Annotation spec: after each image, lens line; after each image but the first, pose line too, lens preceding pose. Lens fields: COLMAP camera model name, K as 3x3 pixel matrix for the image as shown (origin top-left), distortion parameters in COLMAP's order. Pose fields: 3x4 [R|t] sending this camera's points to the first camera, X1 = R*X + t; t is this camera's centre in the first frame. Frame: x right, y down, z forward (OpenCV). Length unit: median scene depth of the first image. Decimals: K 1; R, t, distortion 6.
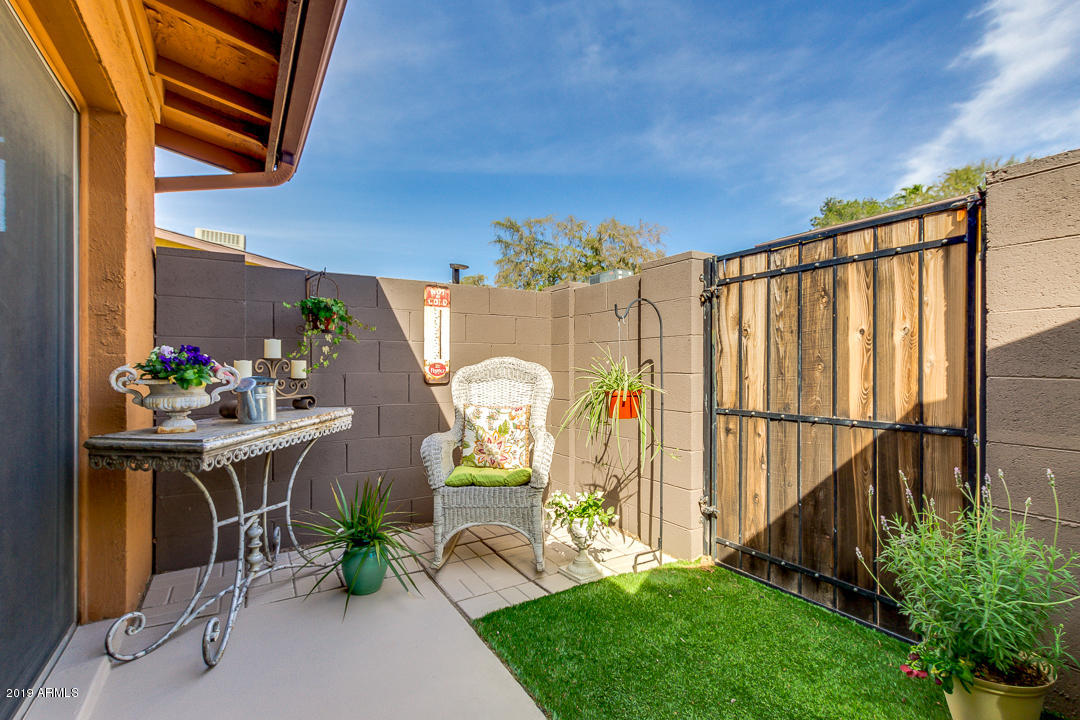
lens RADIAL K [[497.7, 0, 534.0], [0, 497.7, 362.7], [0, 0, 1]] dist [0.011383, -0.001509]
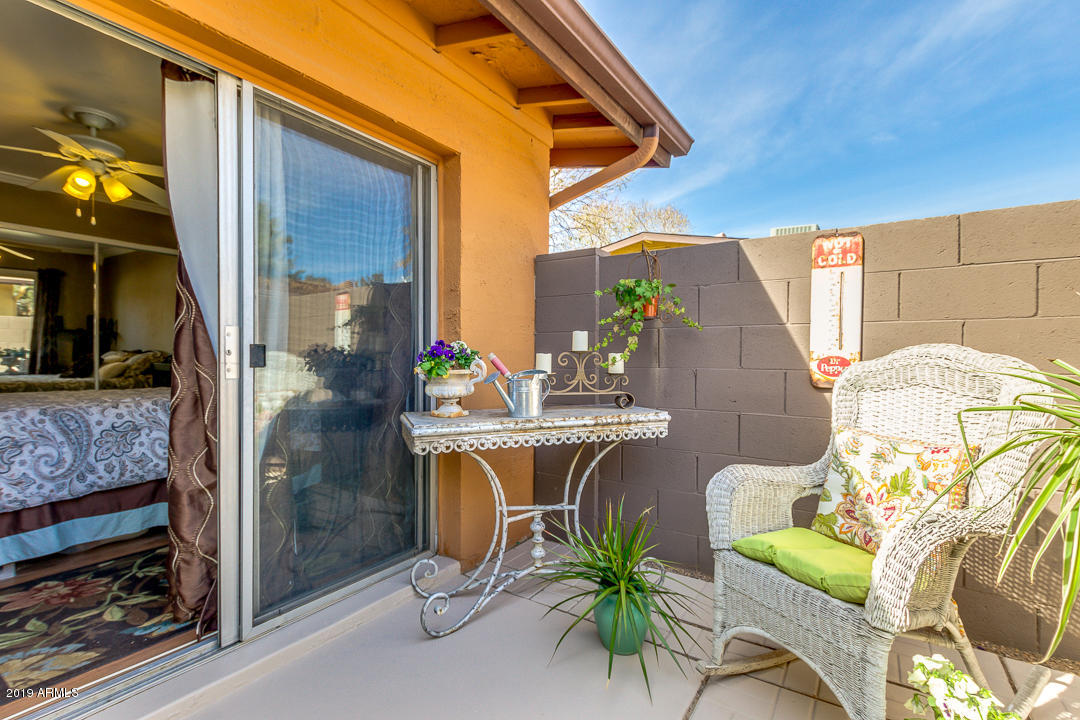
lens RADIAL K [[497.7, 0, 538.5], [0, 497.7, 359.8], [0, 0, 1]] dist [0.011383, -0.001509]
pose [[0.426805, 0.007150, -0.904315, 0.288342], [0.000061, 0.999969, 0.007935, 0.000310], [0.904344, -0.003442, 0.426791, 0.506856]]
